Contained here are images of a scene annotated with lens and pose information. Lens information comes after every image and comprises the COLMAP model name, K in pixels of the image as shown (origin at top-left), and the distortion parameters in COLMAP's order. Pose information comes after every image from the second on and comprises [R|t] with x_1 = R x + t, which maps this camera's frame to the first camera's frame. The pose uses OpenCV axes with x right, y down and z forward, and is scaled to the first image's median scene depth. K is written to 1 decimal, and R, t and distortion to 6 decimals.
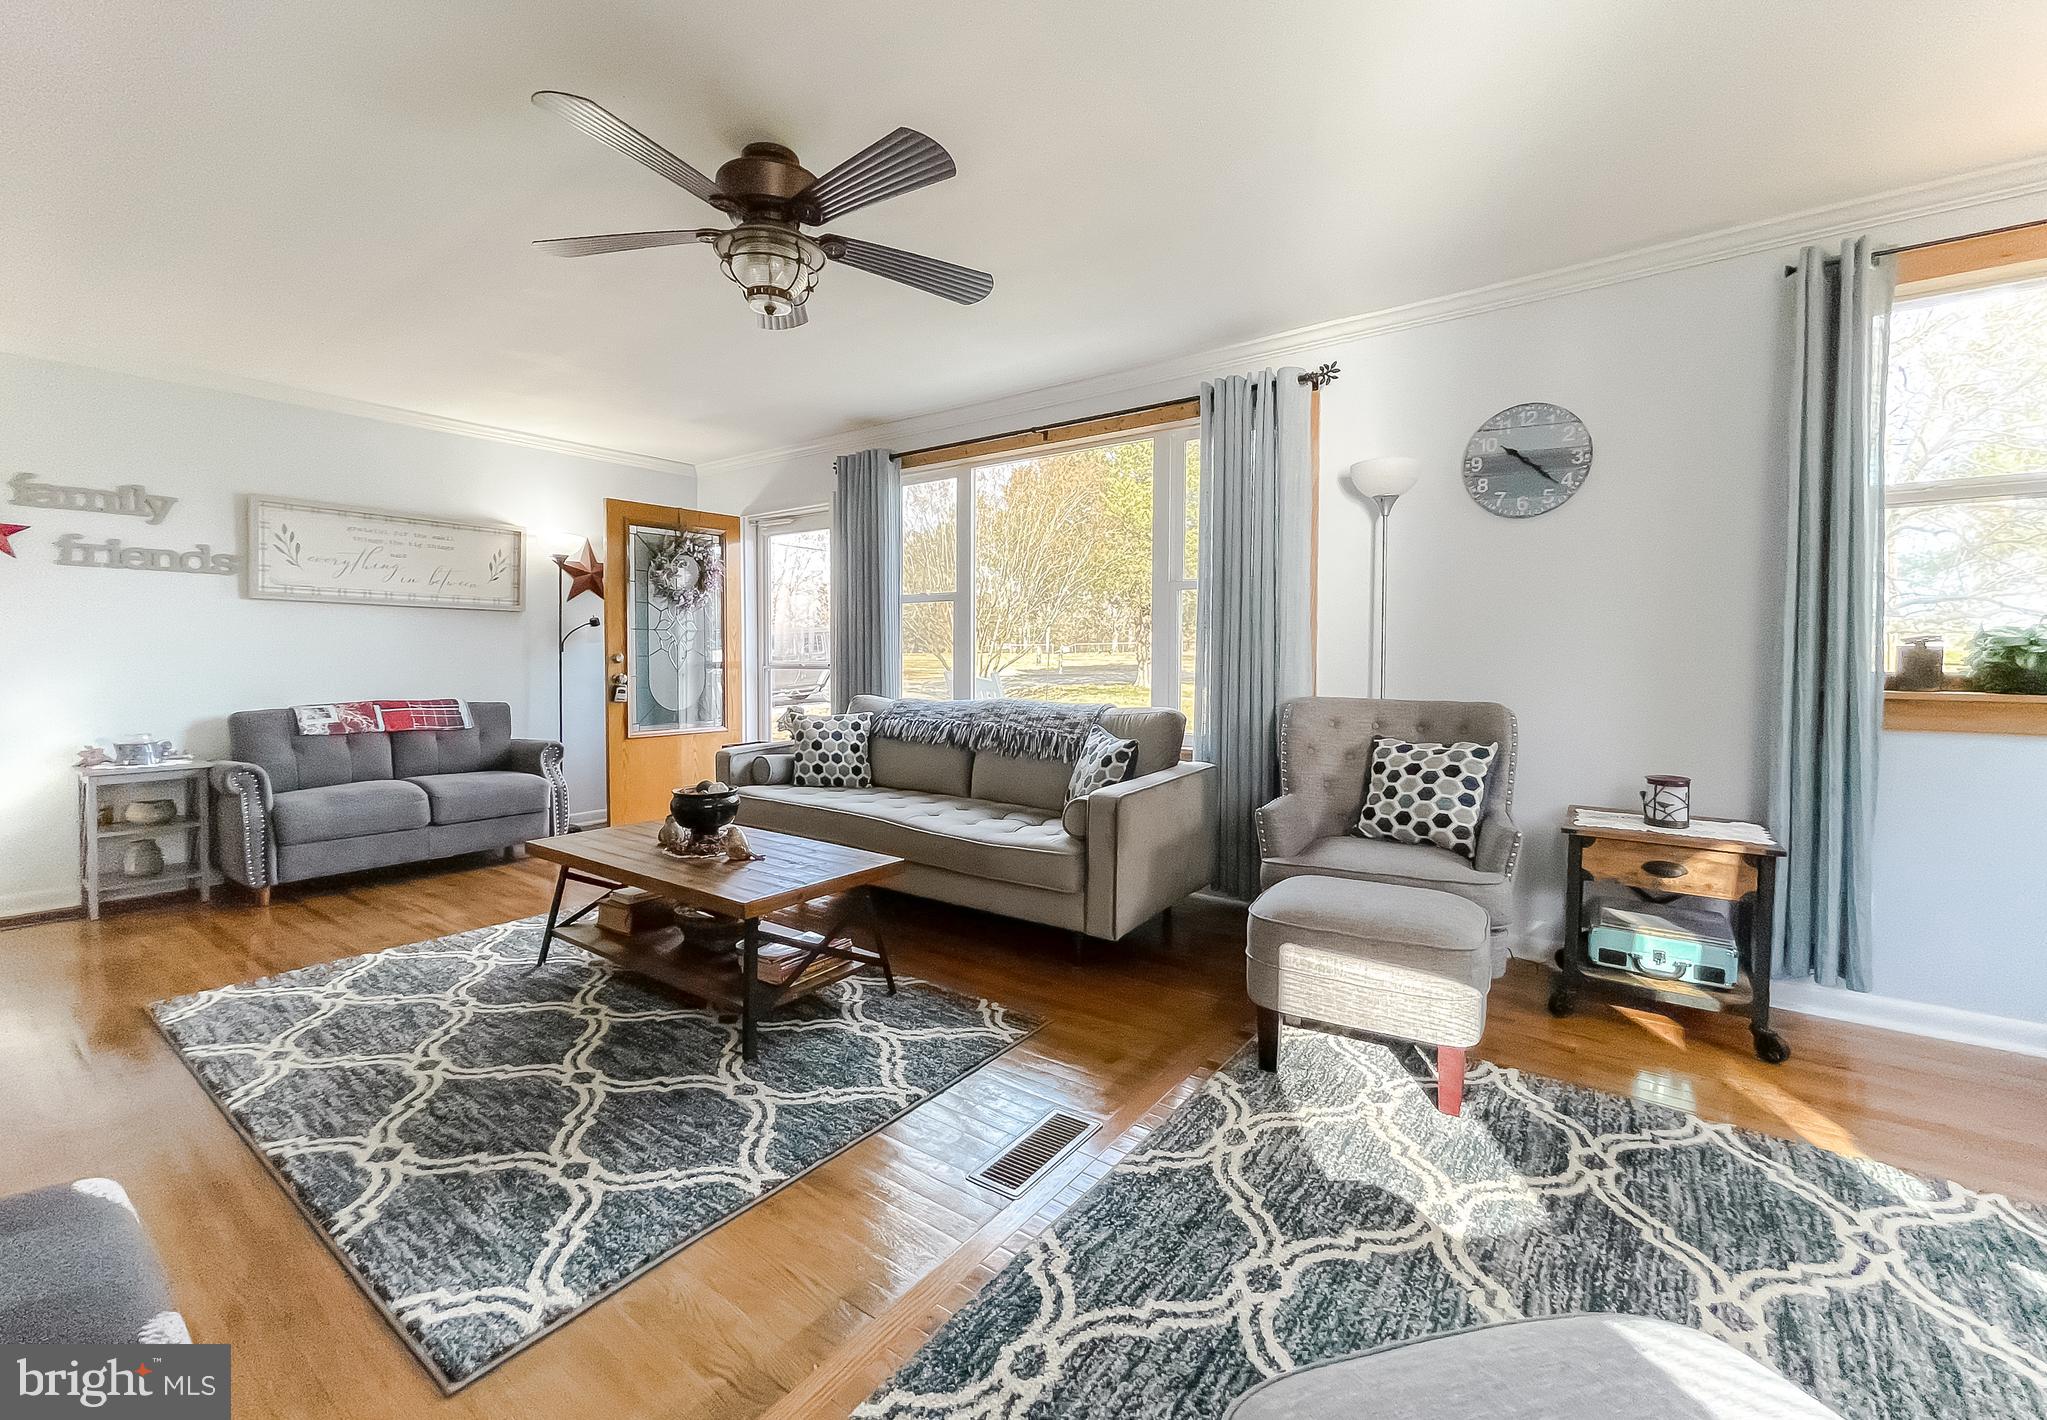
lens RADIAL K [[878.6, 0, 1012.9], [0, 878.6, 682.8], [0, 0, 1]] dist [0.002296, -0.000041]
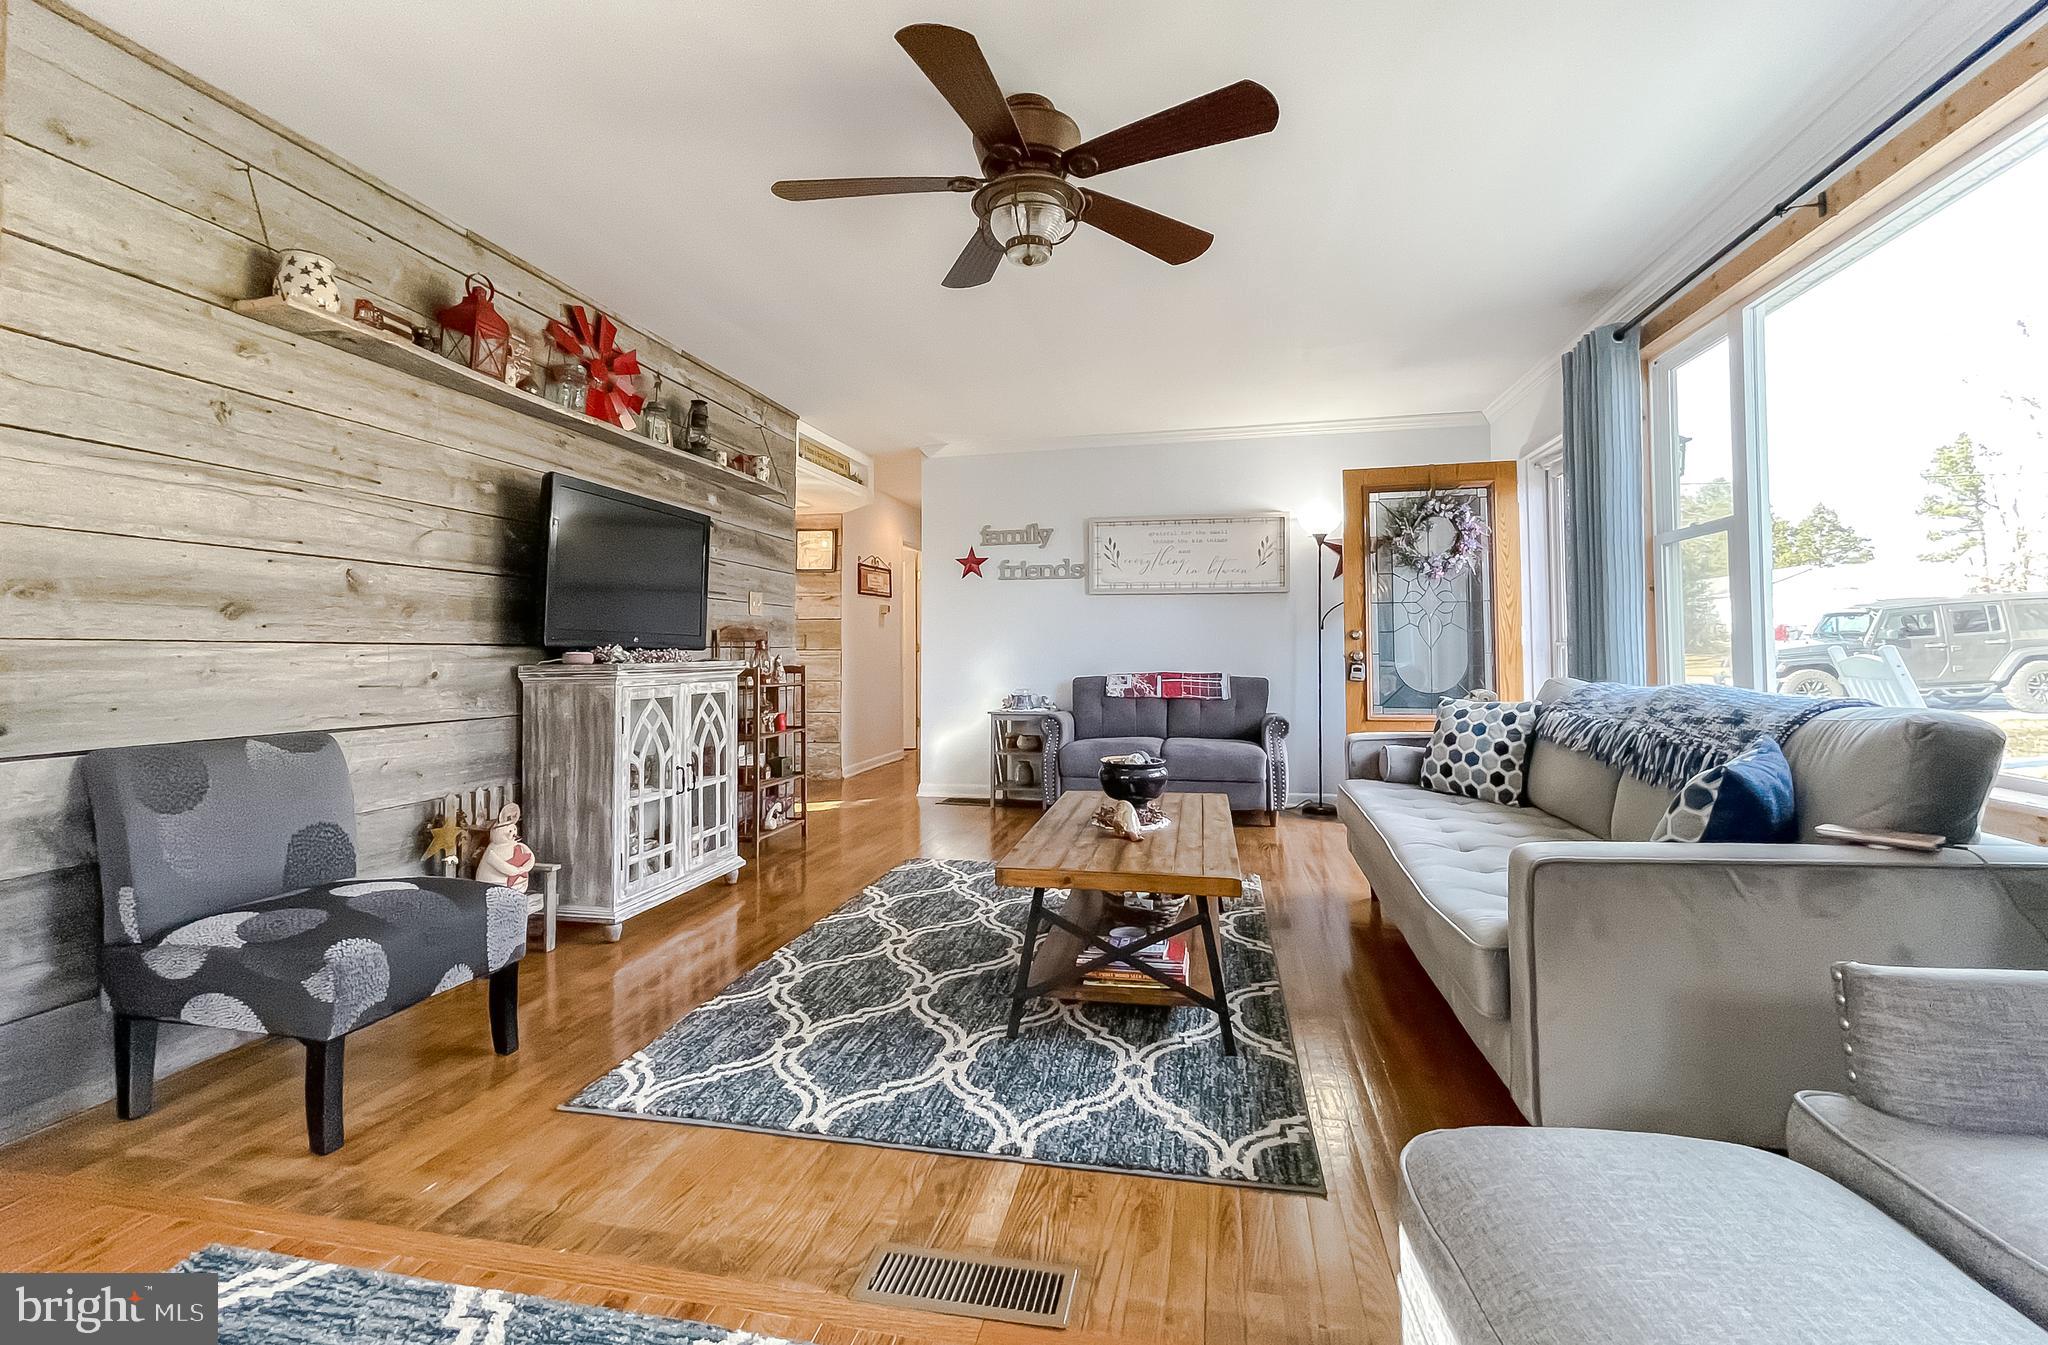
lens RADIAL K [[885.5, 0, 1020.4], [0, 885.5, 622.0], [0, 0, 1]] dist [-0.002736, 0.000221]
pose [[0.407645, -0.033876, -0.912512, 0.531904], [-0.020485, 0.998721, -0.046227, 0.019141], [0.912911, 0.037537, 0.406430, 0.537457]]
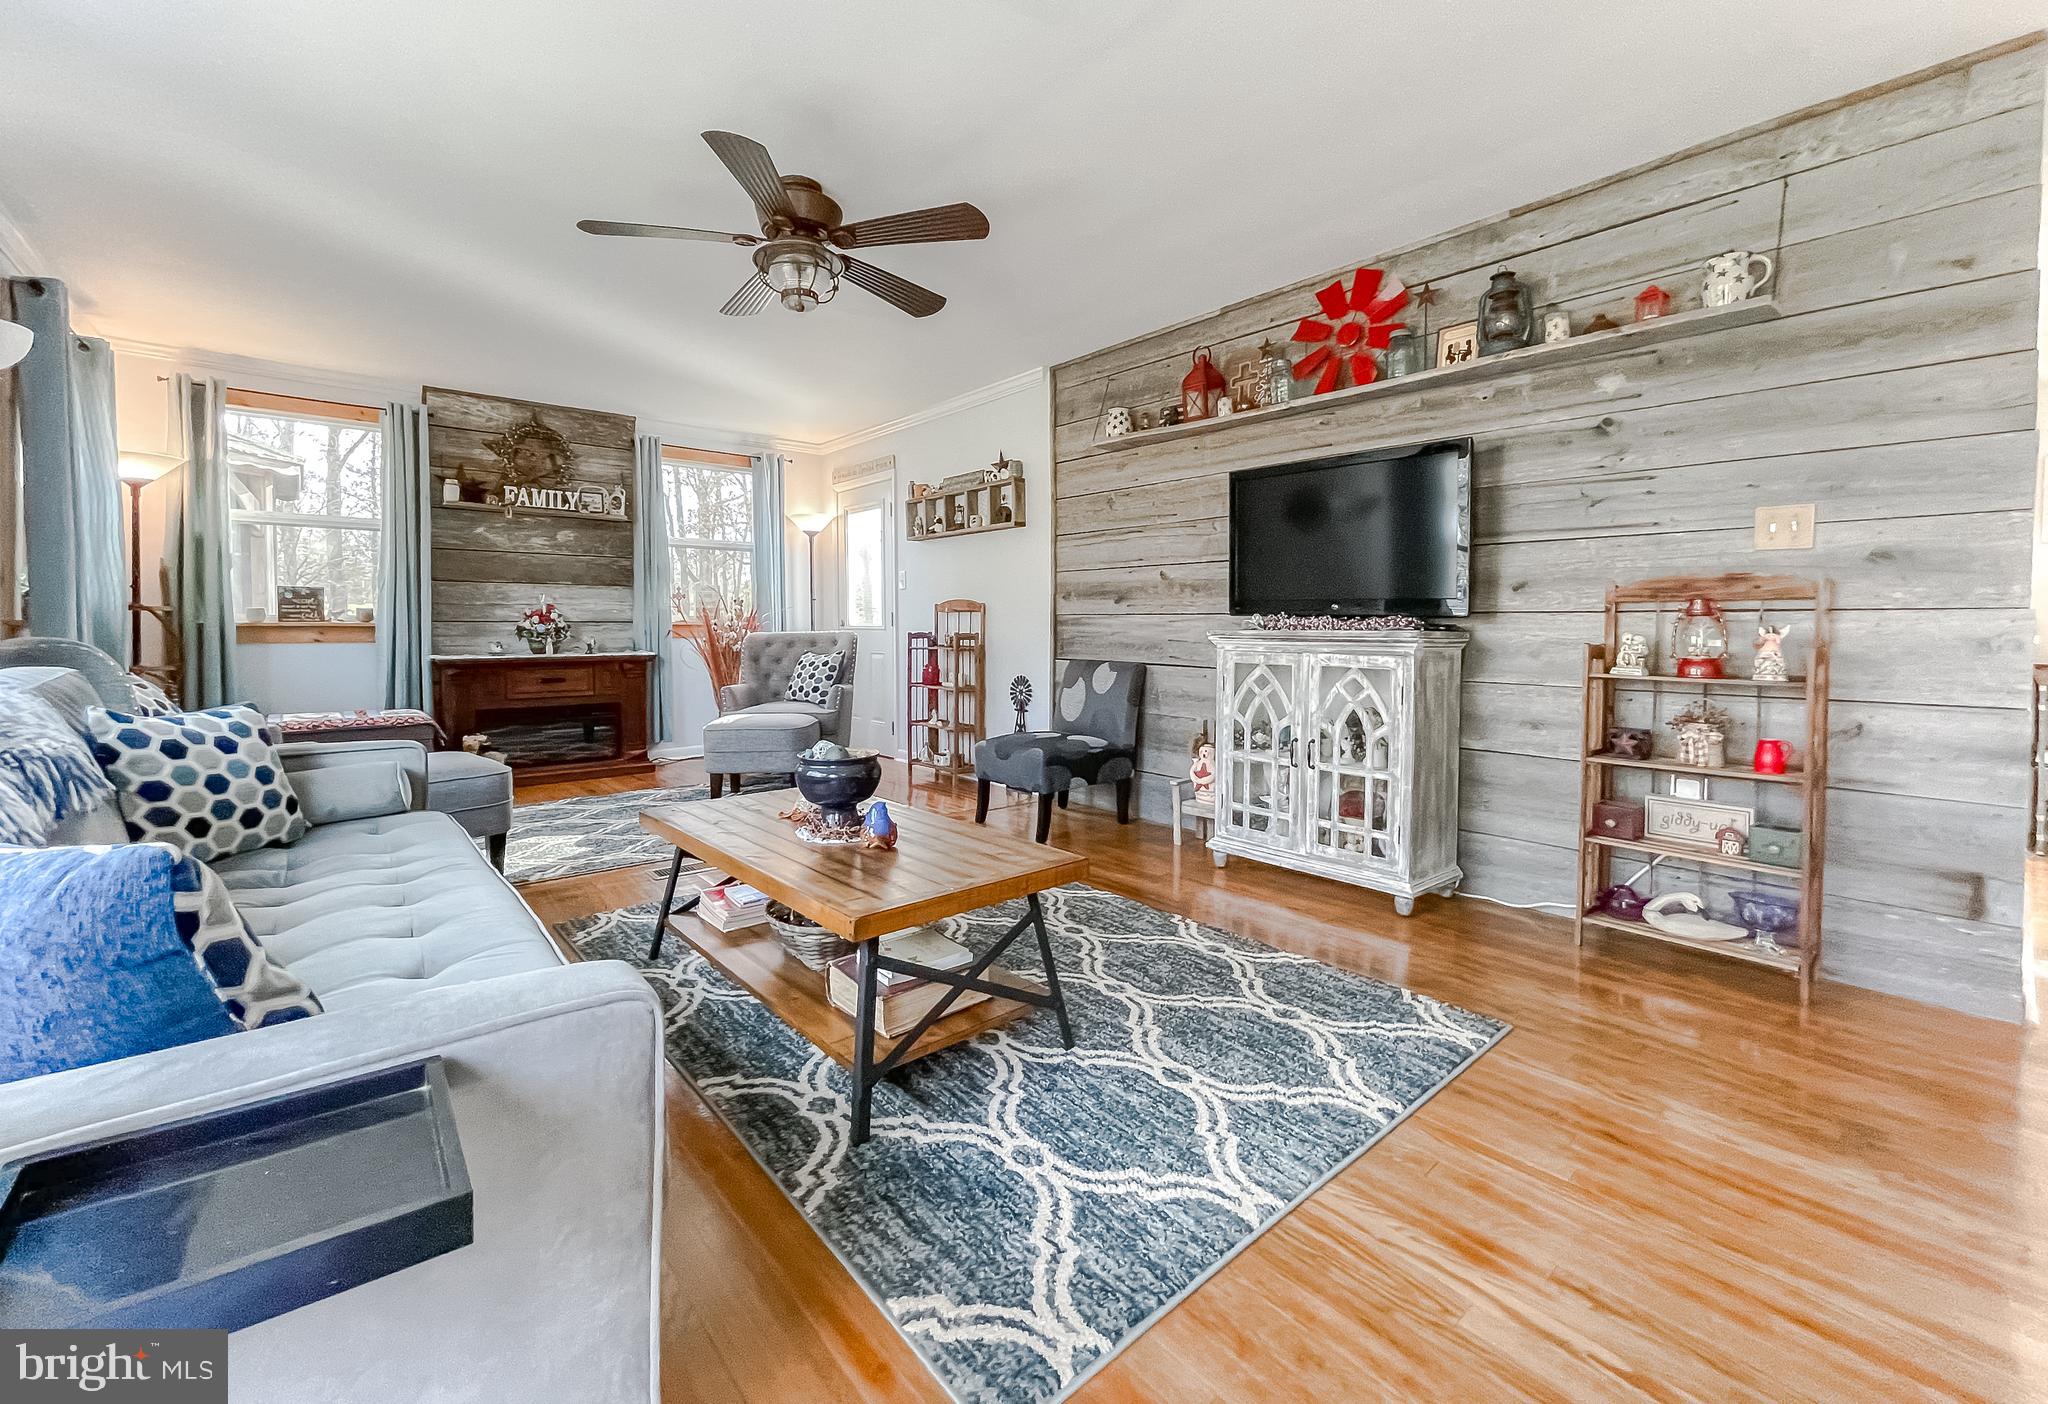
lens RADIAL K [[807.5, 0, 984.5], [0, 807.5, 638.6], [0, 0, 1]] dist [0.003608, -0.000120]
pose [[-0.970272, -0.008203, 0.241880, -0.706169], [0.003832, 0.998779, 0.049245, -0.017220], [-0.241989, 0.048708, -0.969056, 1.812944]]
